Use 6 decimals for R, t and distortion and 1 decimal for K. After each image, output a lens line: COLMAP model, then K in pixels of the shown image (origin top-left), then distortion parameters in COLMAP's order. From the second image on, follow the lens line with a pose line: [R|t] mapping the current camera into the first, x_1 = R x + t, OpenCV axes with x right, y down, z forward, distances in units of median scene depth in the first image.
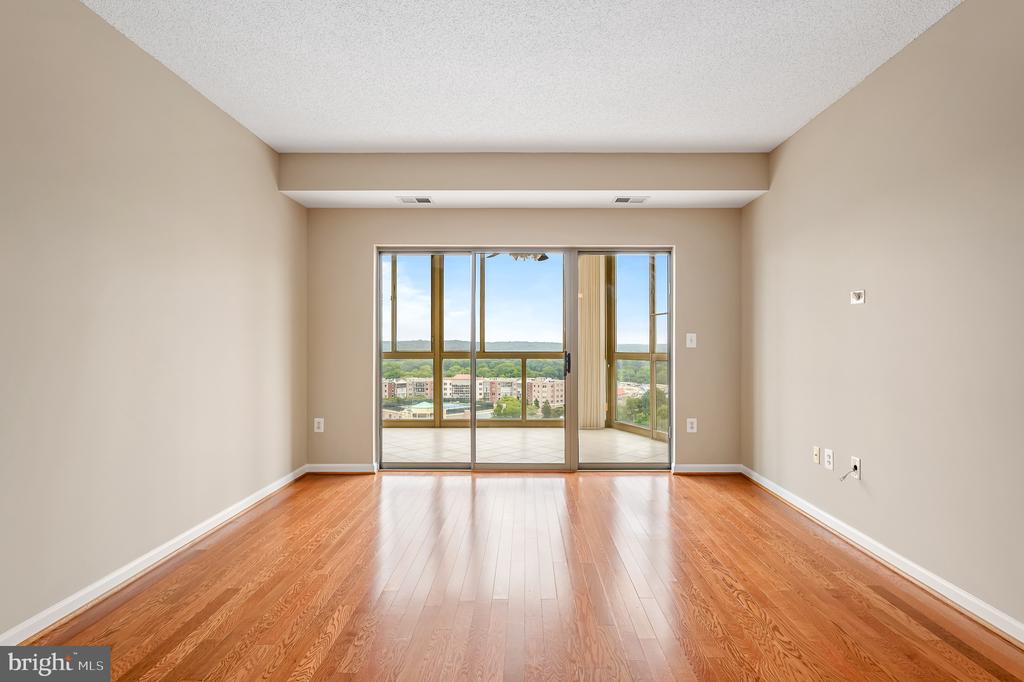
lens RADIAL K [[512.6, 0, 522.0], [0, 512.6, 345.3], [0, 0, 1]] dist [0.000365, 0.000313]
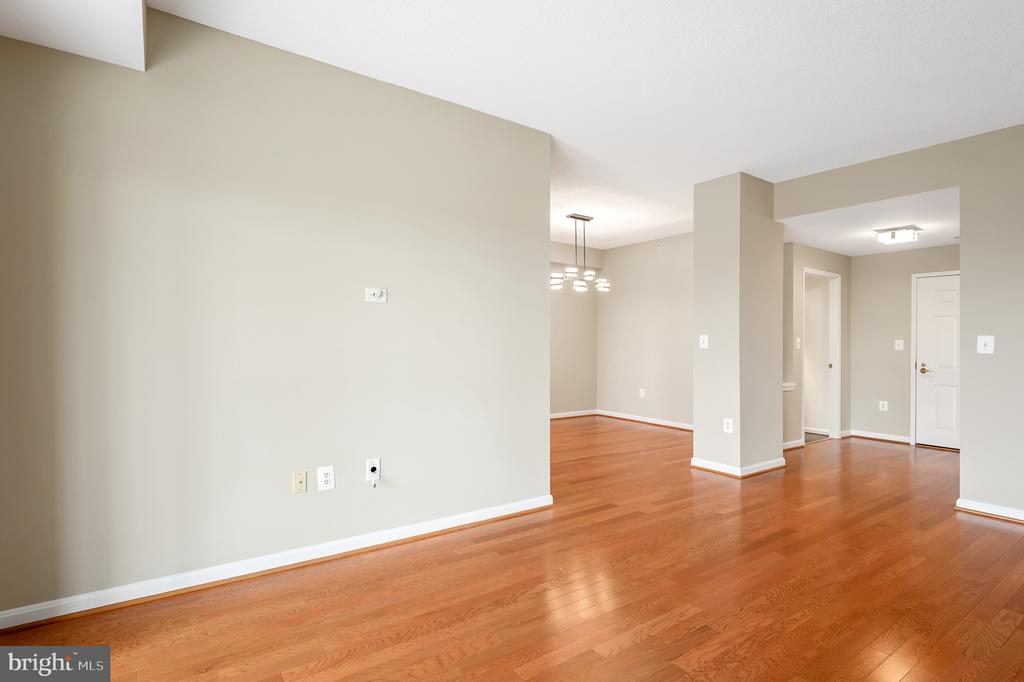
lens RADIAL K [[504.6, 0, 513.0], [0, 504.6, 341.4], [0, 0, 1]] dist [-0.001561, -0.000190]
pose [[-0.584648, -0.001509, 0.811286, -0.182868], [-0.005760, 0.999981, -0.002291, -0.003142], [-0.811267, -0.006012, -0.584645, 0.864783]]
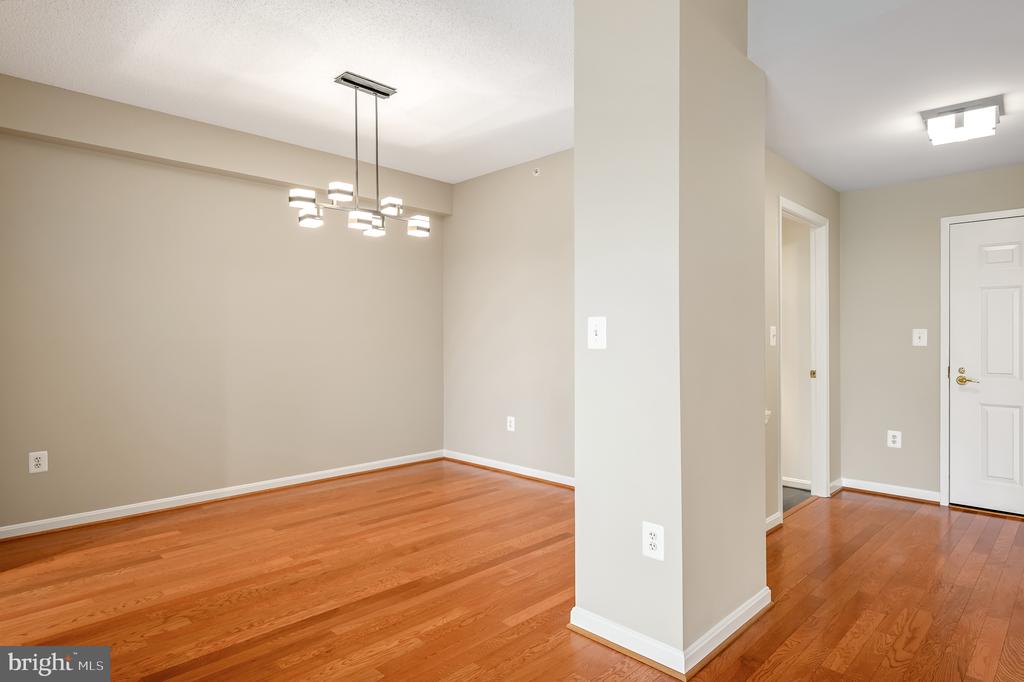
lens RADIAL K [[571.8, 0, 512.0], [0, 571.8, 341.0], [0, 0, 1]] dist [0.000718, 0.000613]
pose [[-0.713695, -0.000262, 0.700456, 0.130373], [0.003211, 0.999988, 0.003645, -0.002653], [-0.700449, 0.004850, -0.713686, 0.352189]]
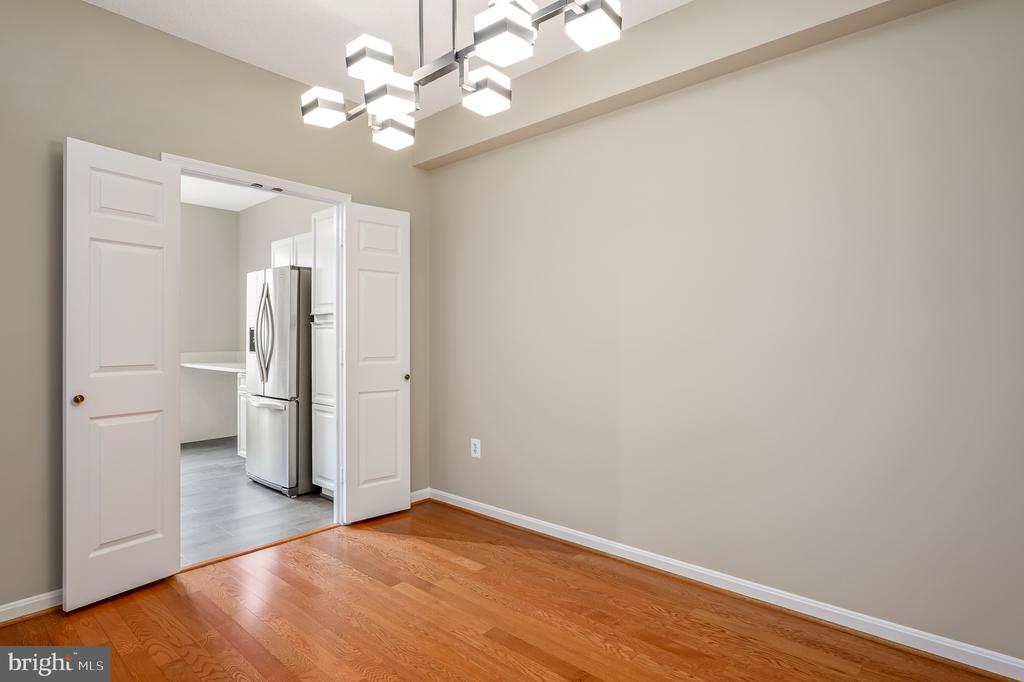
lens RADIAL K [[520.4, 0, 519.6], [0, 520.4, 333.4], [0, 0, 1]] dist [-0.002976, -0.000835]
pose [[0.656153, 0.003270, 0.754621, 0.570975], [0.005618, 0.999942, -0.009218, -0.000352], [-0.754607, 0.010288, 0.656096, -0.281758]]
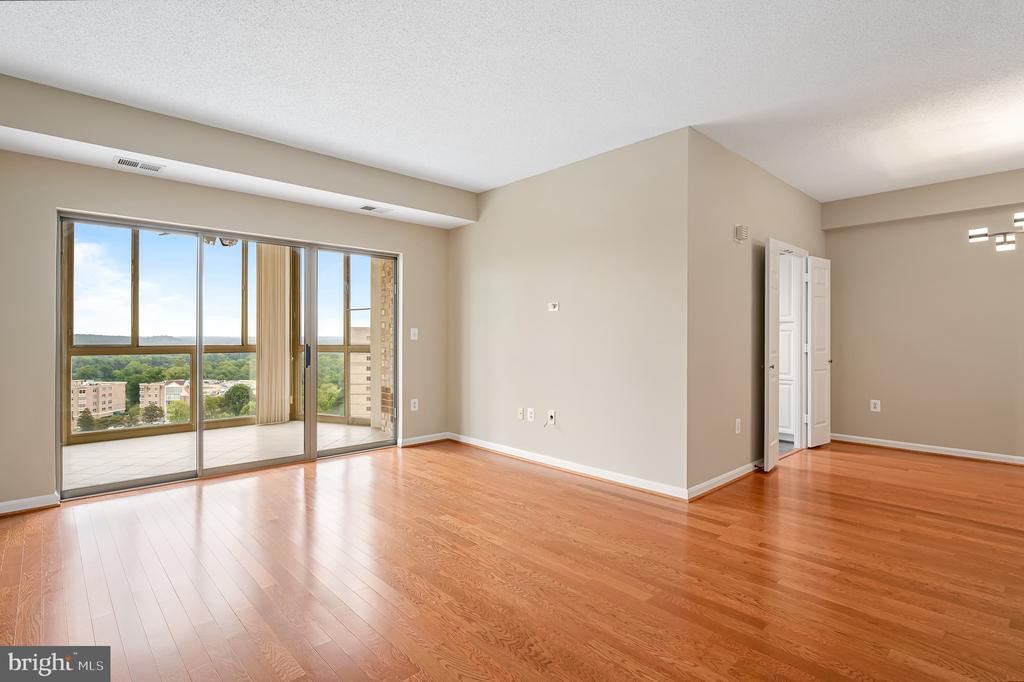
lens RADIAL K [[504.6, 0, 513.0], [0, 504.6, 341.4], [0, 0, 1]] dist [-0.001561, -0.000190]
pose [[0.727654, -0.006217, 0.685916, -0.303738], [0.001574, 0.999971, 0.007393, -0.000644], [-0.685942, -0.004299, 0.727643, -0.015876]]
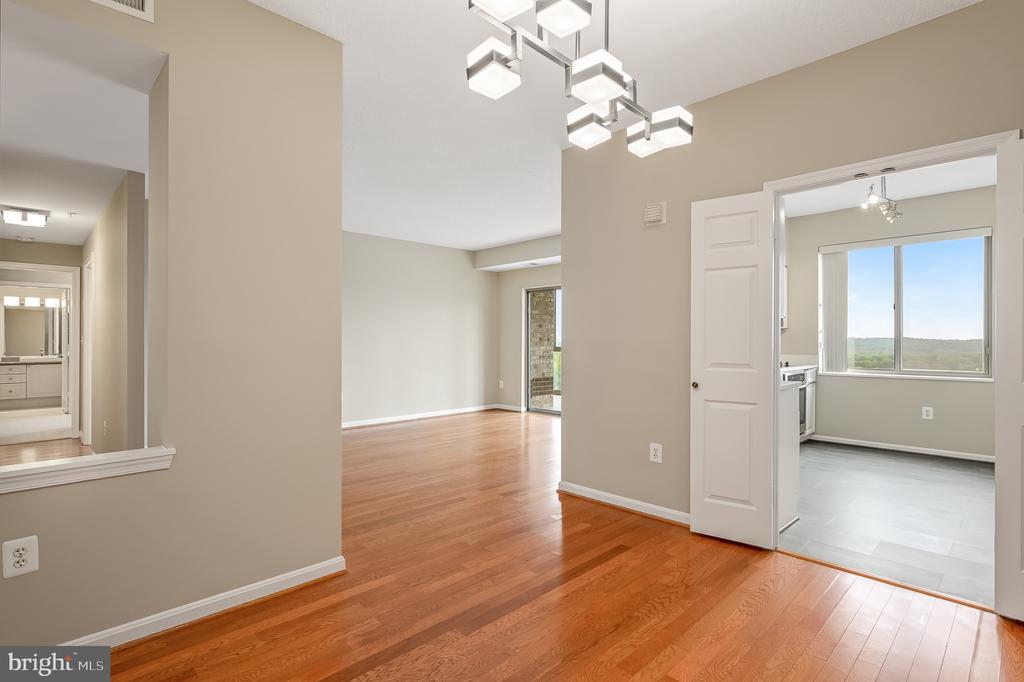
lens RADIAL K [[503.0, 0, 507.2], [0, 503.0, 340.1], [0, 0, 1]] dist [-0.002222, -0.000210]
pose [[0.696570, -0.001367, -0.717487, 0.959744], [-0.002733, 0.999986, -0.004558, -0.001820], [0.717483, 0.005136, 0.696557, -0.294526]]
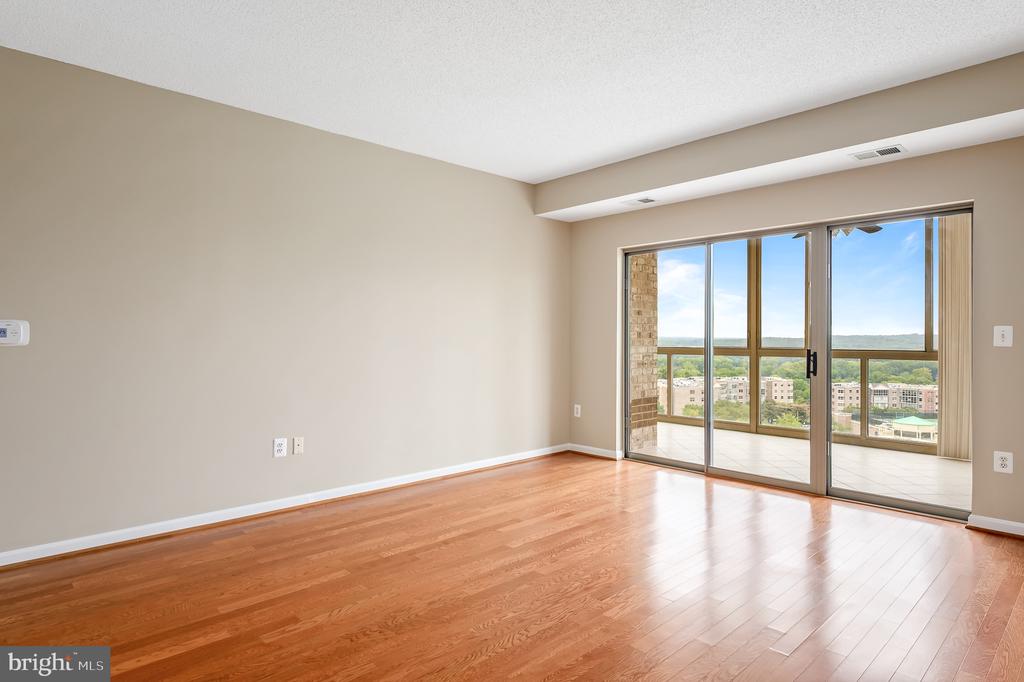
lens RADIAL K [[571.8, 0, 512.0], [0, 571.8, 341.0], [0, 0, 1]] dist [0.000718, 0.000613]
pose [[0.688835, 0.003969, -0.724907, 0.422816], [-0.003003, 0.999992, 0.002622, -0.002609], [0.724912, 0.000371, 0.688842, 0.014046]]
